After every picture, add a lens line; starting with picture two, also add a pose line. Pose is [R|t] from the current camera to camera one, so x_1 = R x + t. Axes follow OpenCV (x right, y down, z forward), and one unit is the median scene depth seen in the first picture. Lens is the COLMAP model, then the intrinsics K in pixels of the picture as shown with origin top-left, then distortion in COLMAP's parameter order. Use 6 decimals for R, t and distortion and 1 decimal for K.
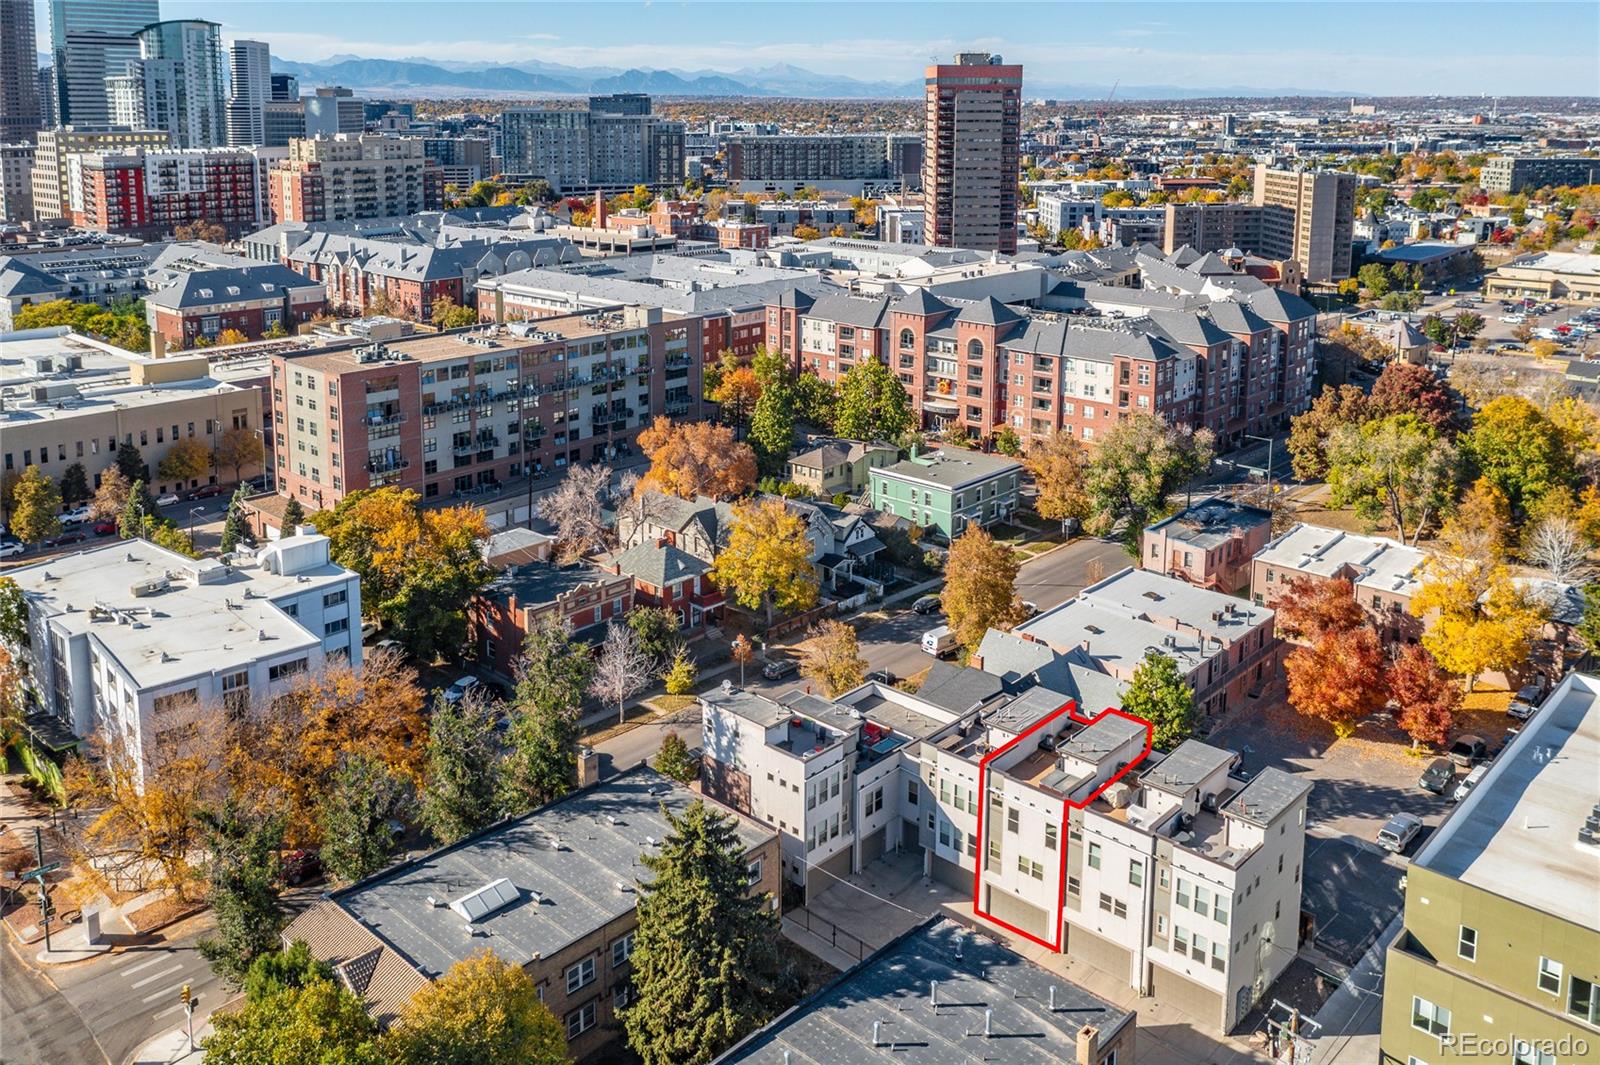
lens RADIAL K [[1318.0, 0, 821.3], [0, 1318.0, 334.2], [0, 0, 1]] dist [0.004210, 0.013956]
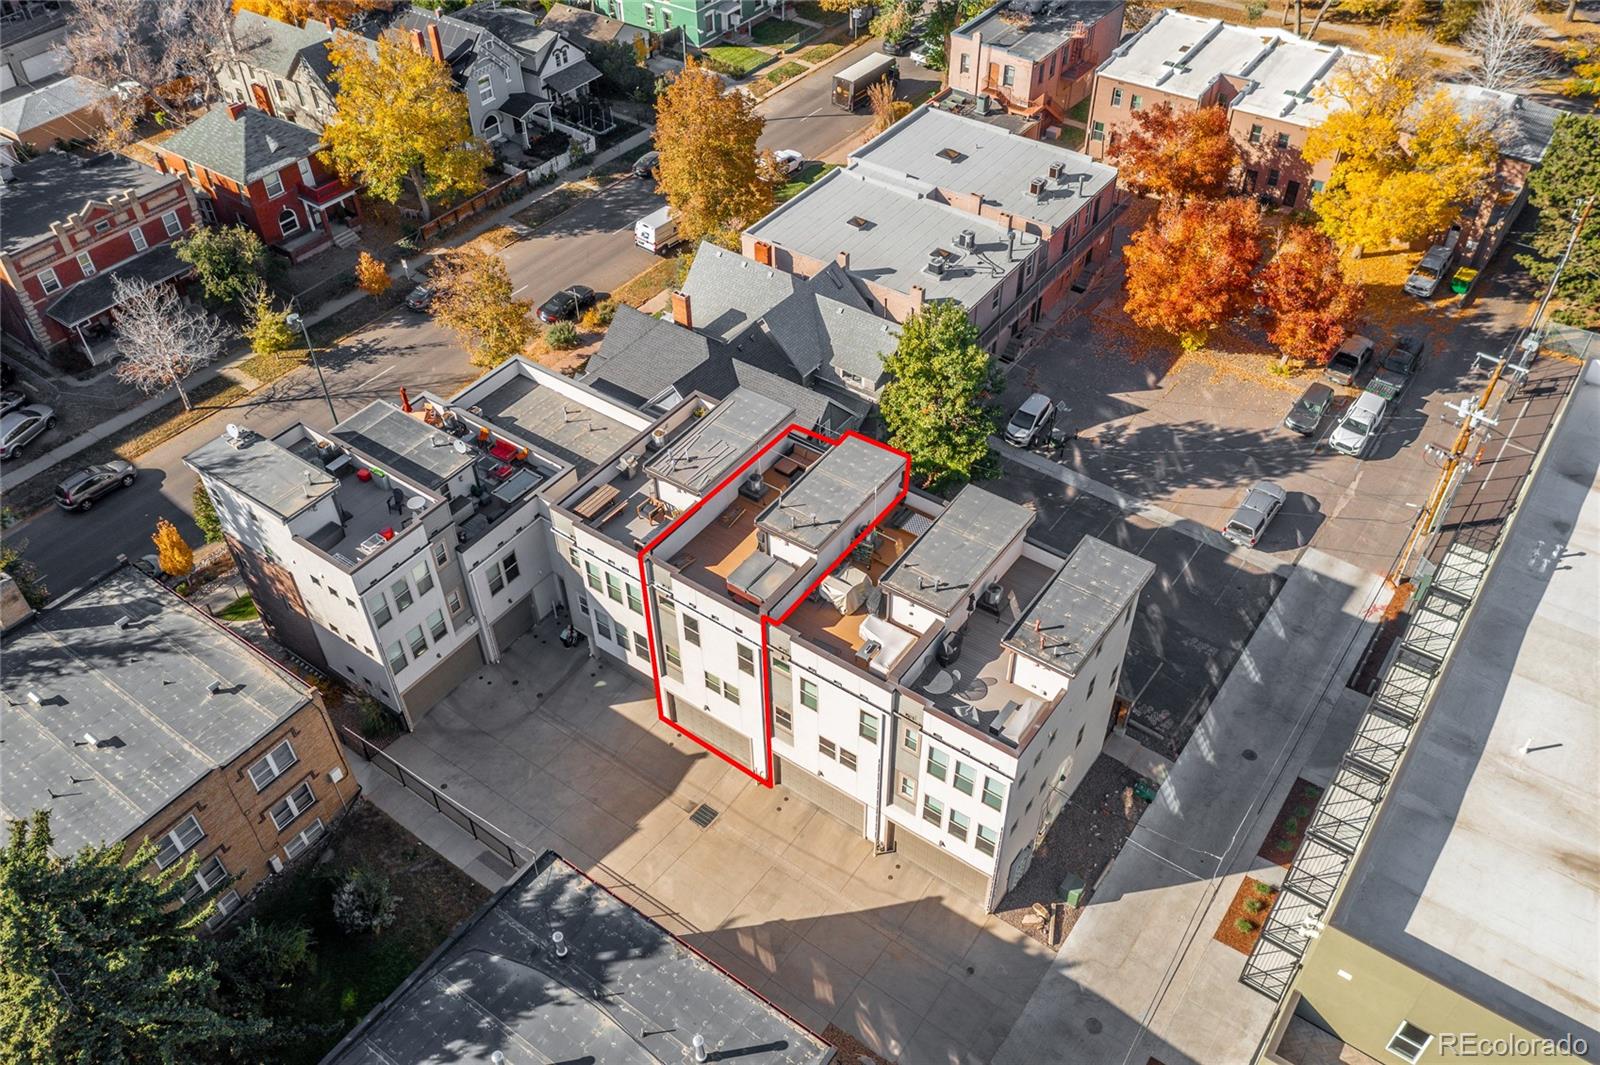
lens RADIAL K [[1237.7, 0, 800.0], [0, 1237.7, 532.5], [0, 0, 1]] dist [-0.000921, 0.008493]
pose [[0.993775, -0.088656, 0.067465, 0.112331], [0.036564, 0.831587, 0.554190, -0.002301], [-0.105235, -0.548273, 0.829652, 0.361830]]
